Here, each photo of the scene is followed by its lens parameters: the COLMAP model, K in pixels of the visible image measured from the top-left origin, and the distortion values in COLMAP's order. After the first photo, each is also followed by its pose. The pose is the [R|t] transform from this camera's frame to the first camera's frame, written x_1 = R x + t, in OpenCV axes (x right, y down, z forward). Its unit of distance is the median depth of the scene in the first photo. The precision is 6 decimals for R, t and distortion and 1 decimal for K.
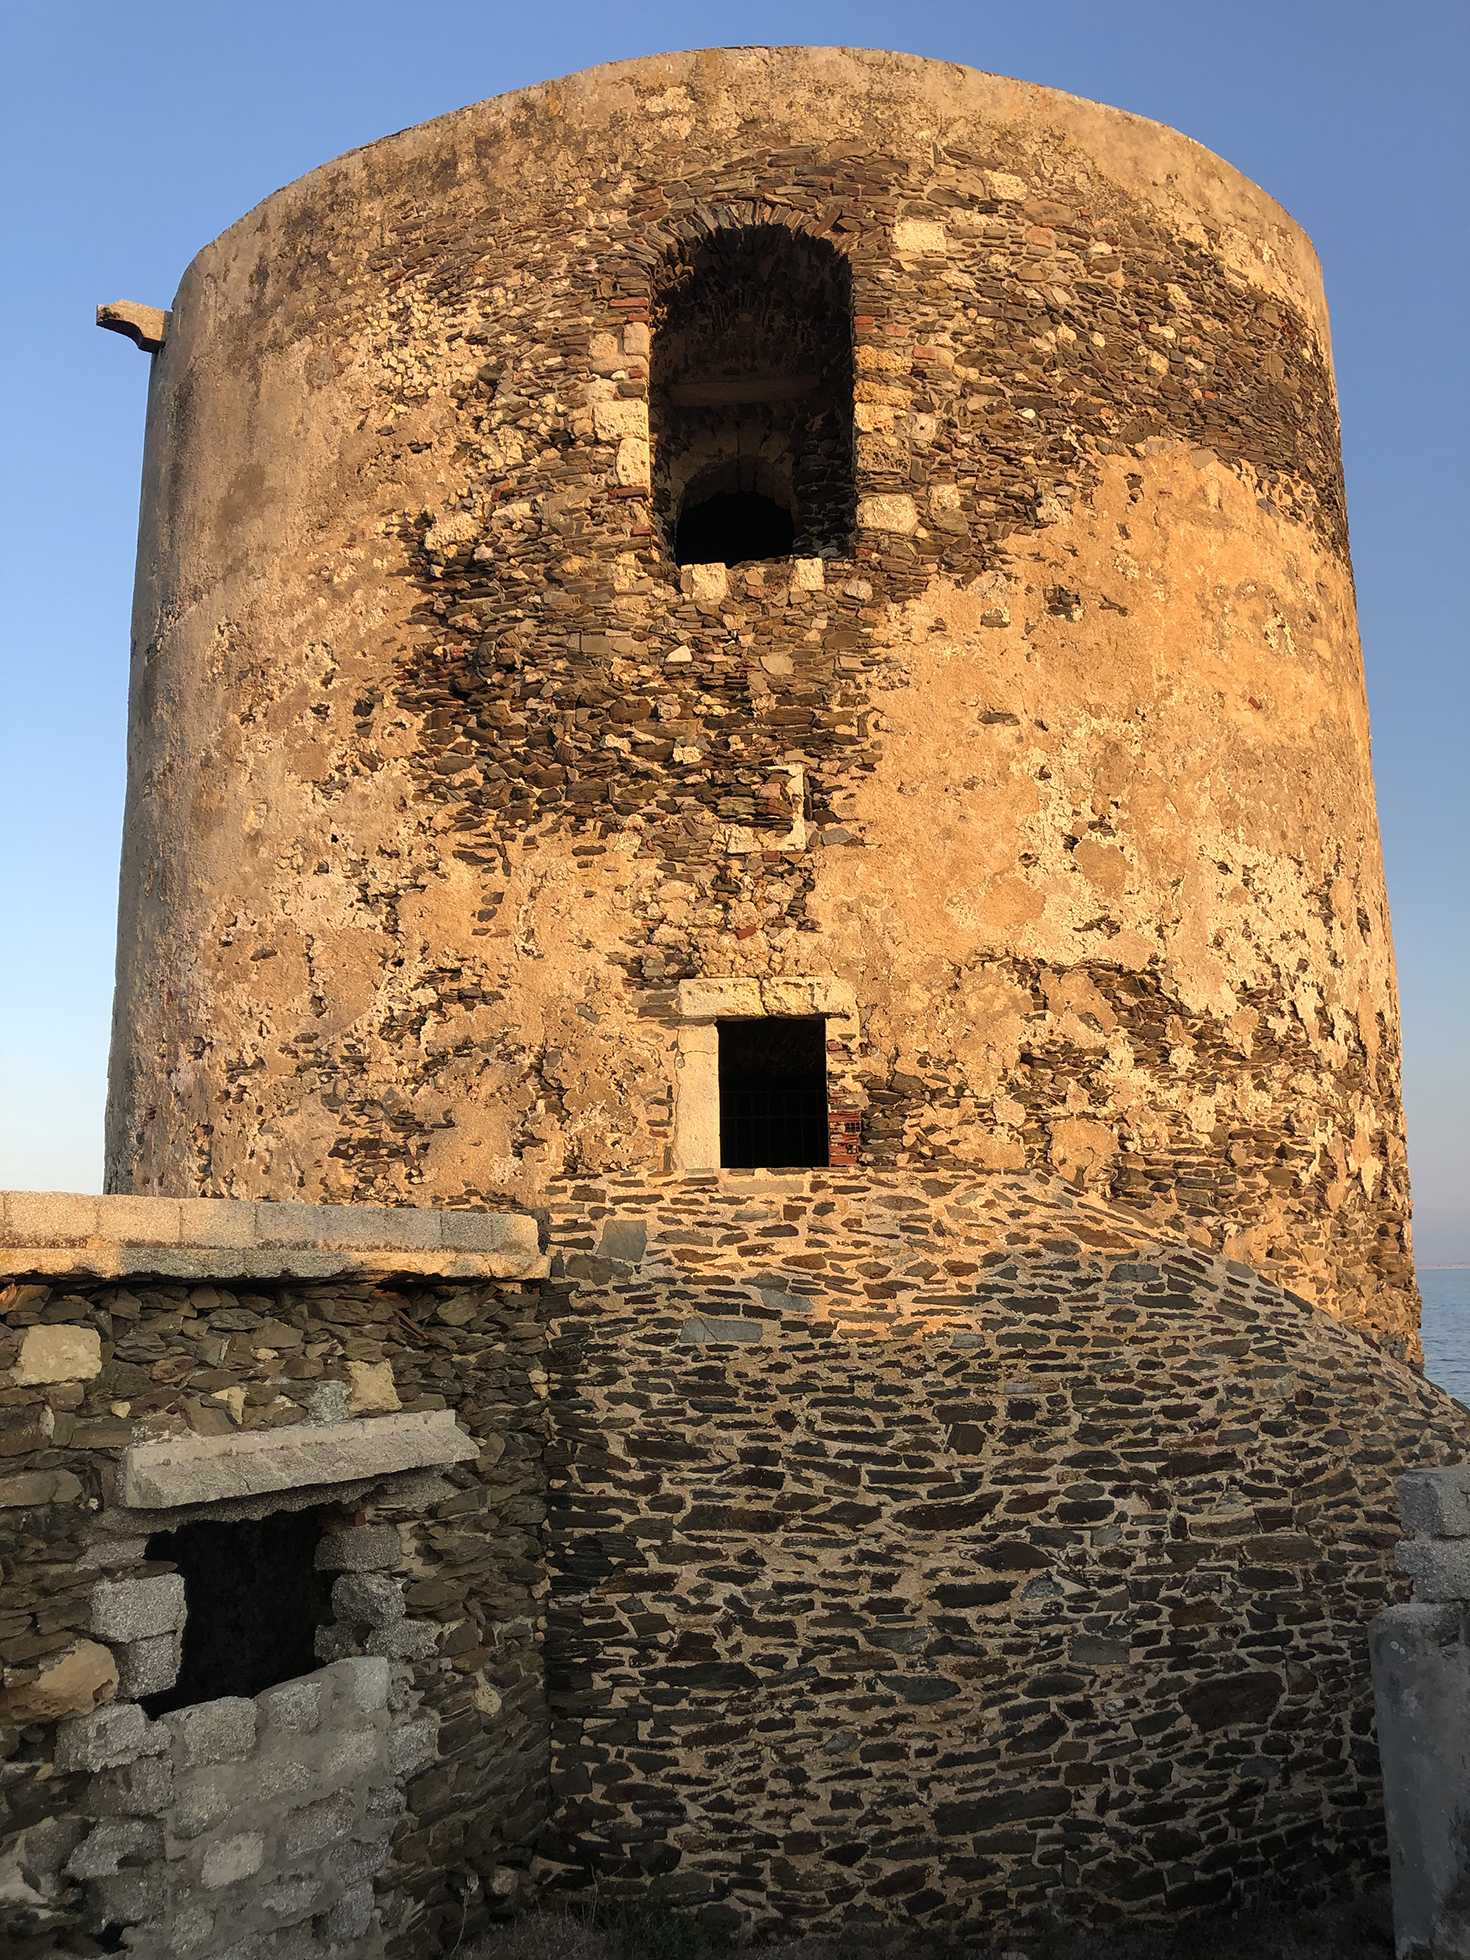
lens RADIAL K [[1561.9, 0, 810.8], [0, 1561.9, 988.7], [0, 0, 1]] dist [0.074727, -0.179916]
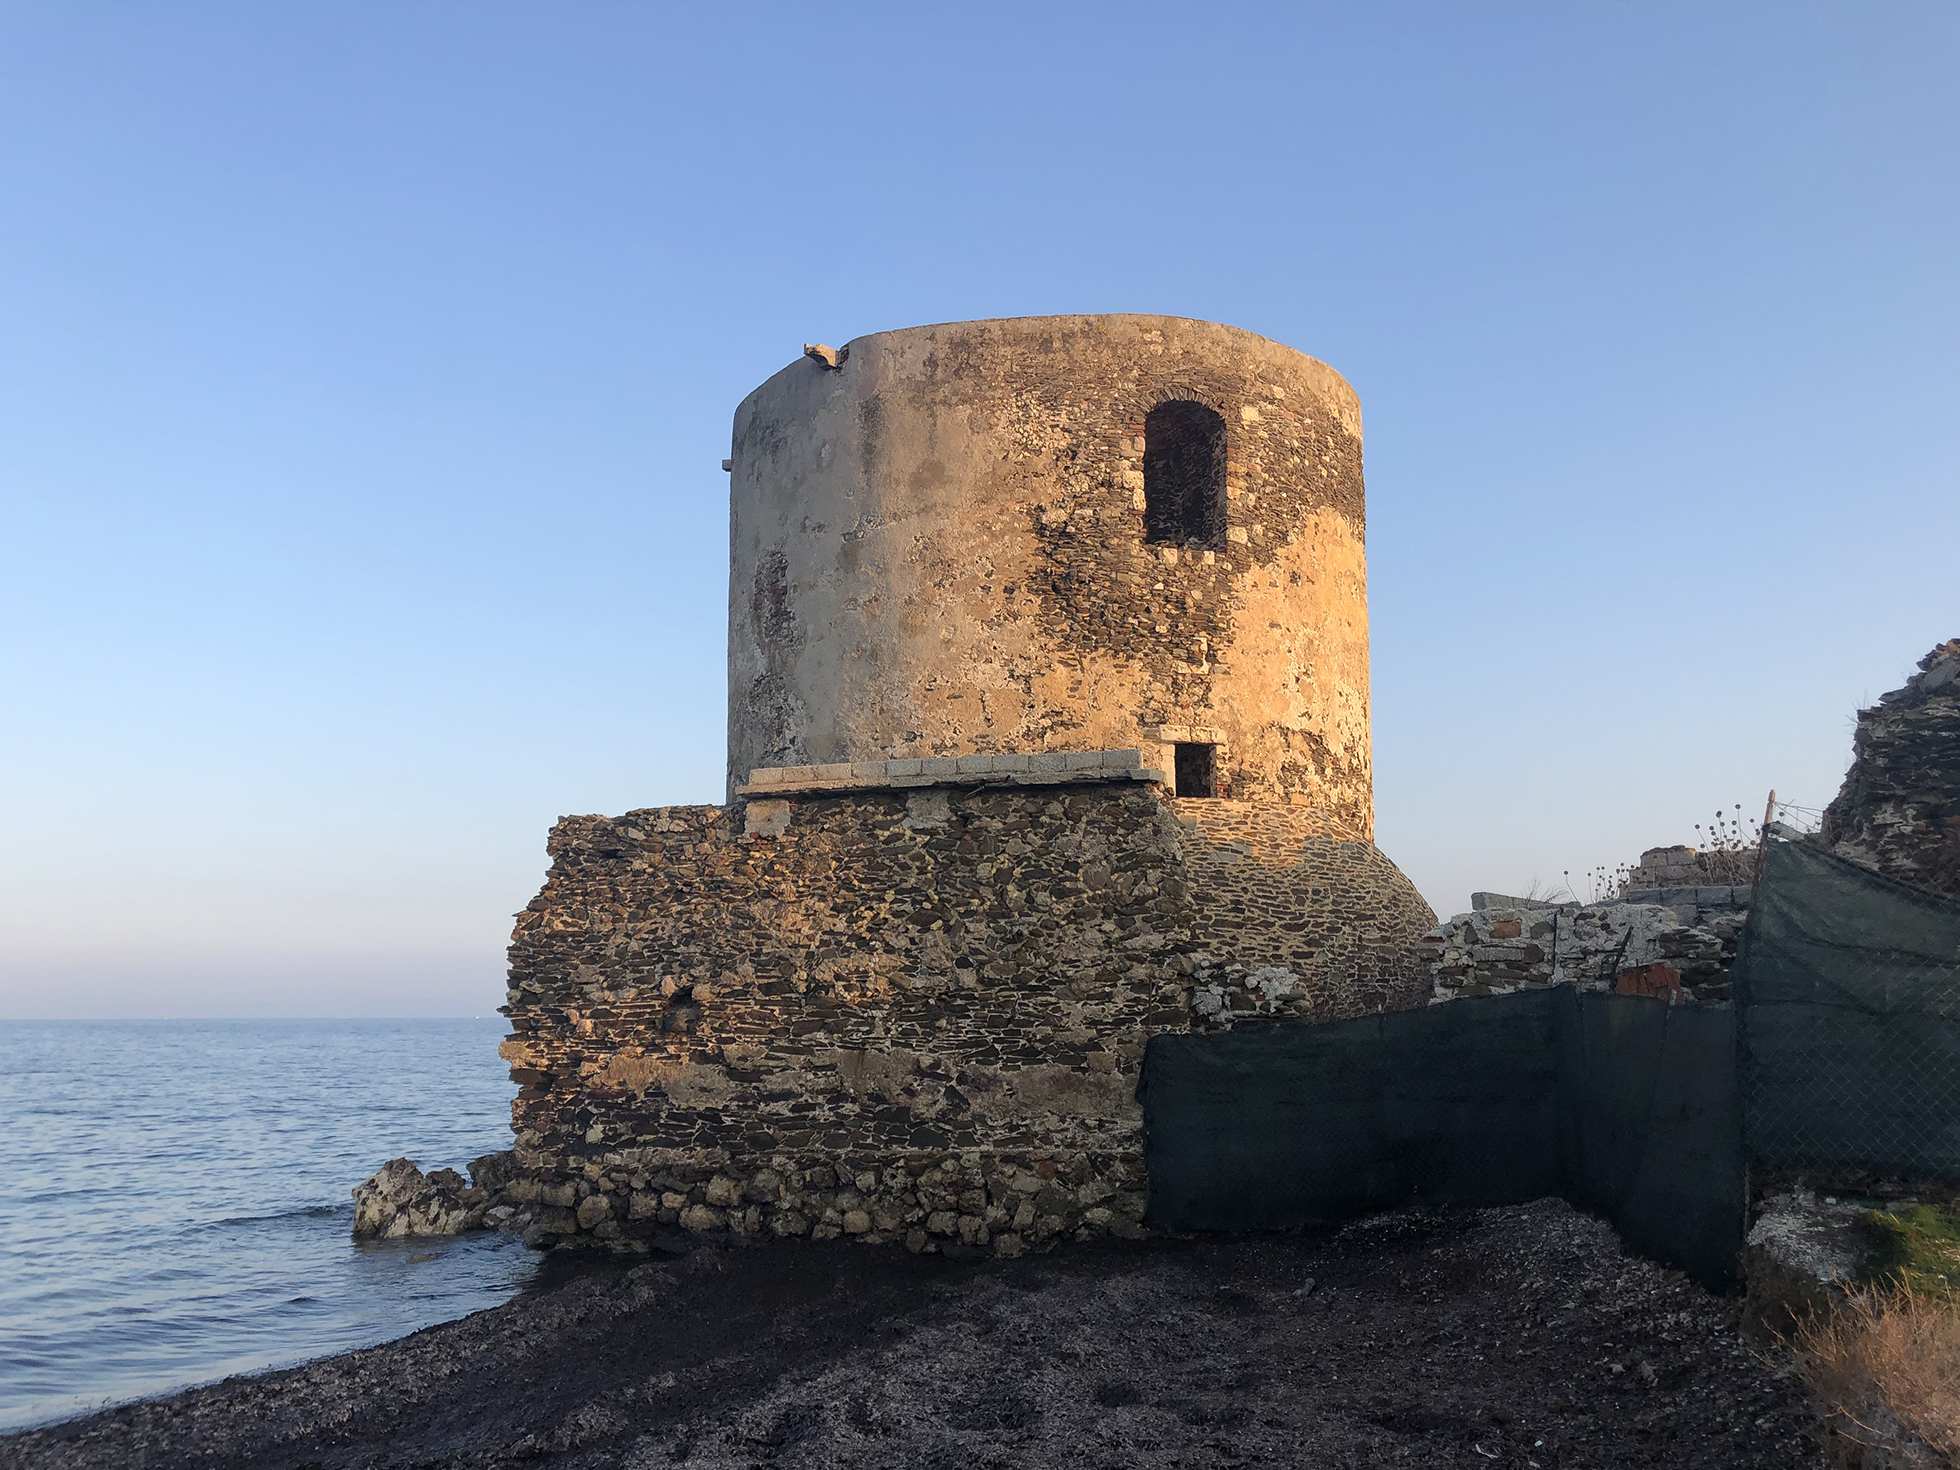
lens RADIAL K [[1561.9, 0, 980.0], [0, 1561.9, 735.0], [0, 0, 1]] dist [0.074727, -0.179916]
pose [[0.944854, 0.076246, 0.318494, -1.056287], [-0.076933, 0.996982, -0.010439, 0.054200], [-0.318328, -0.014639, 0.947867, -1.131268]]
